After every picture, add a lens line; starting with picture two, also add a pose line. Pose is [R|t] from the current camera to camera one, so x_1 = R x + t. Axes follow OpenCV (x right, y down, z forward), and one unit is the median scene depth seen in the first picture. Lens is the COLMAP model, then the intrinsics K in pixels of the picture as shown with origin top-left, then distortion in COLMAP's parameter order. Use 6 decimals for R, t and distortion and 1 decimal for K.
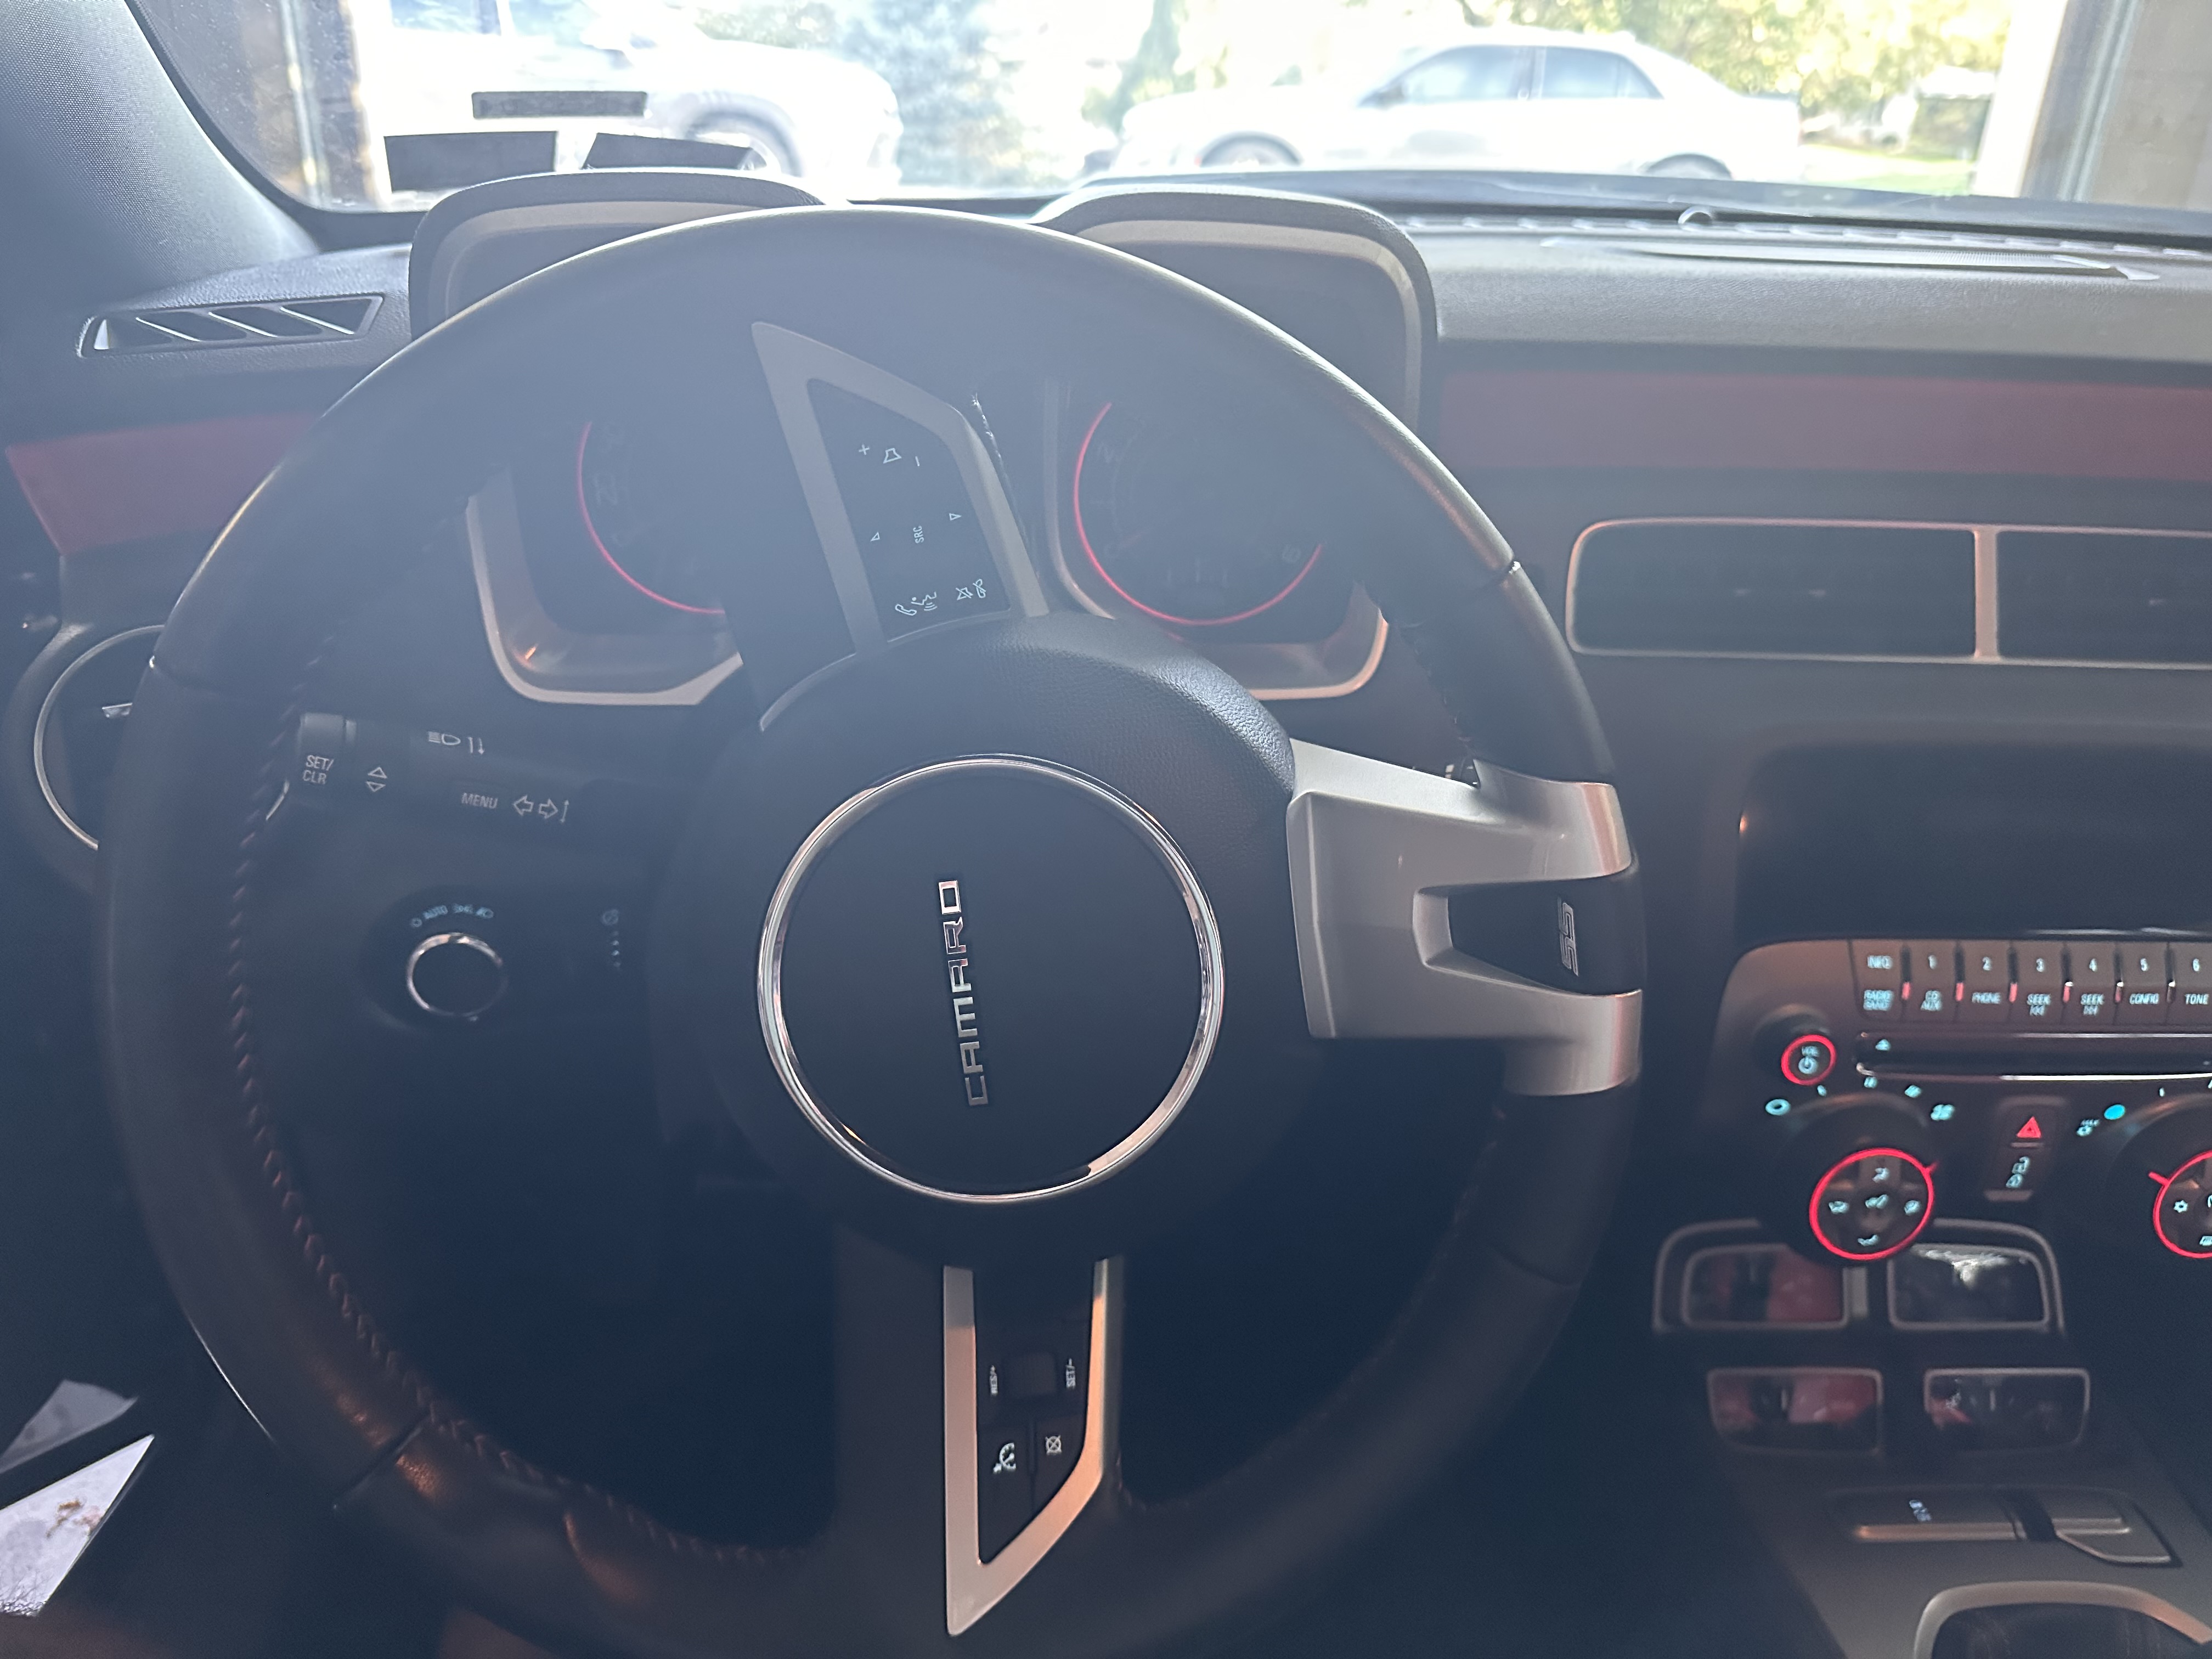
lens RADIAL K [[1546.3, 0, 1104.3], [0, 1546.3, 836.1], [0, 0, 1]] dist [-0.040027, -0.000903]
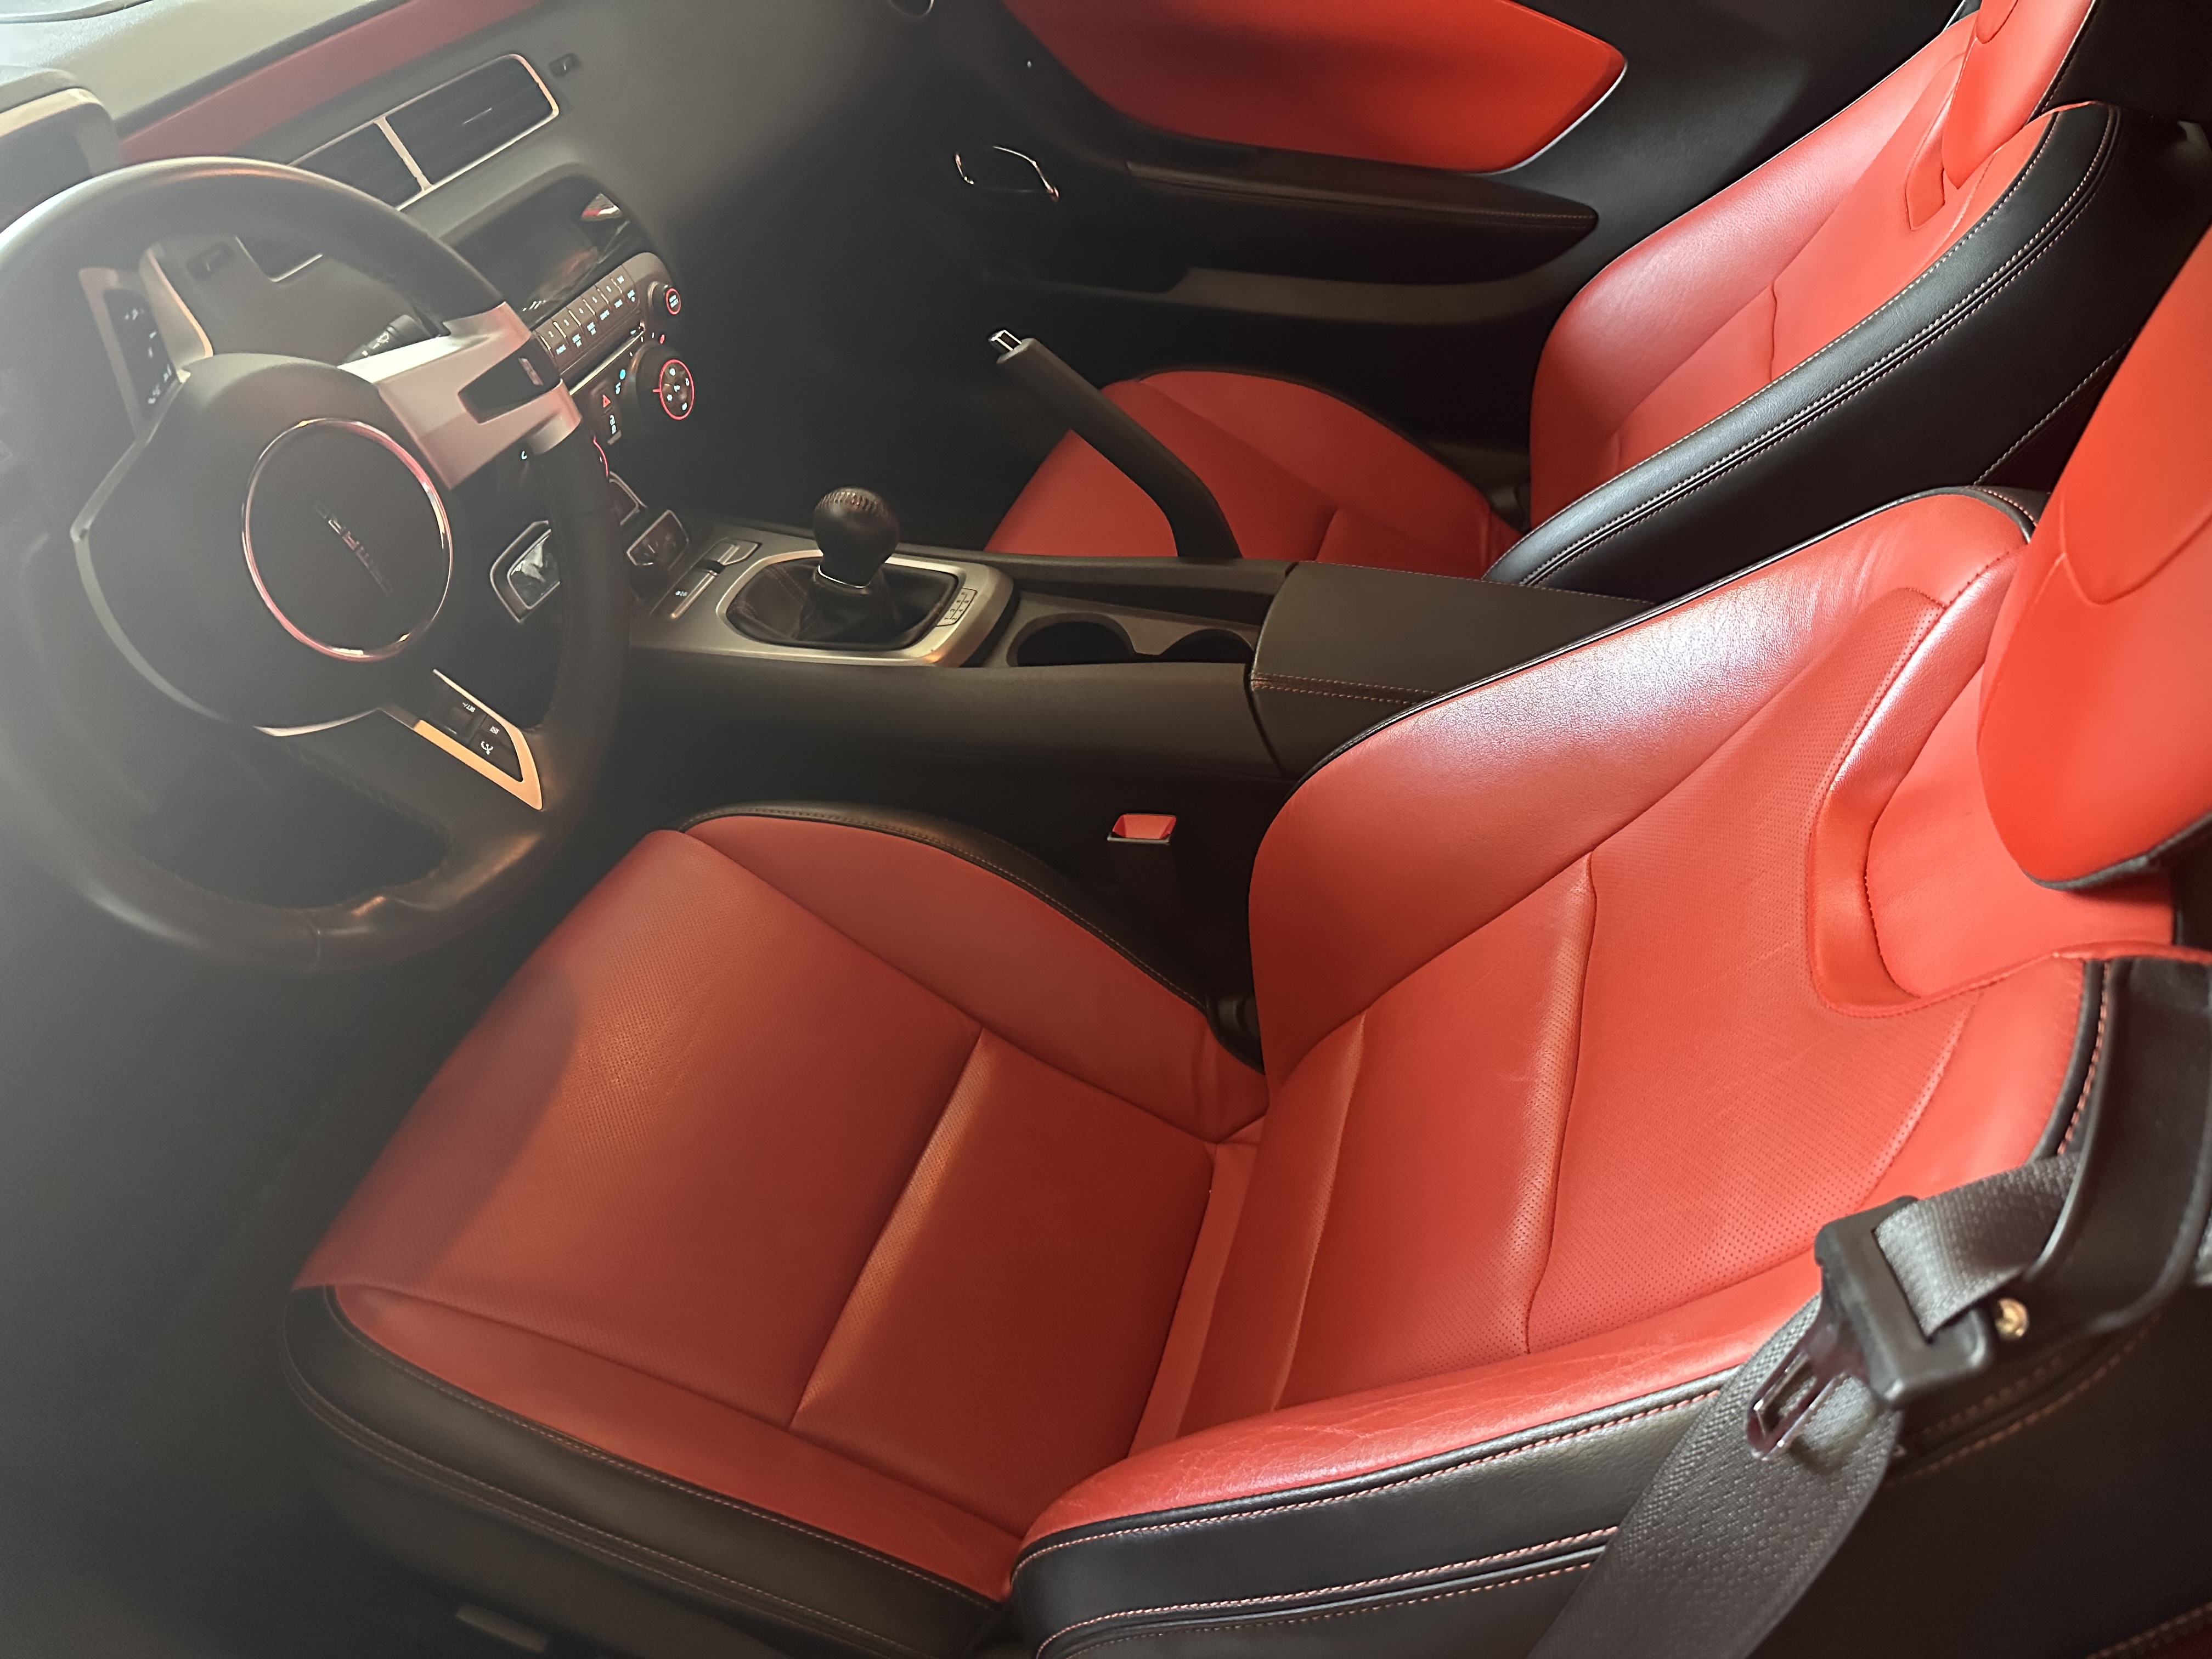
lens RADIAL K [[1546.3, 0, 1108.4], [0, 1546.3, 828.1], [0, 0, 1]] dist [-0.040027, -0.000903]
pose [[0.318175, -0.659219, 0.681318, -0.912437], [0.416891, 0.742742, 0.523963, -0.169389], [-0.851450, 0.117323, 0.511145, -0.519779]]
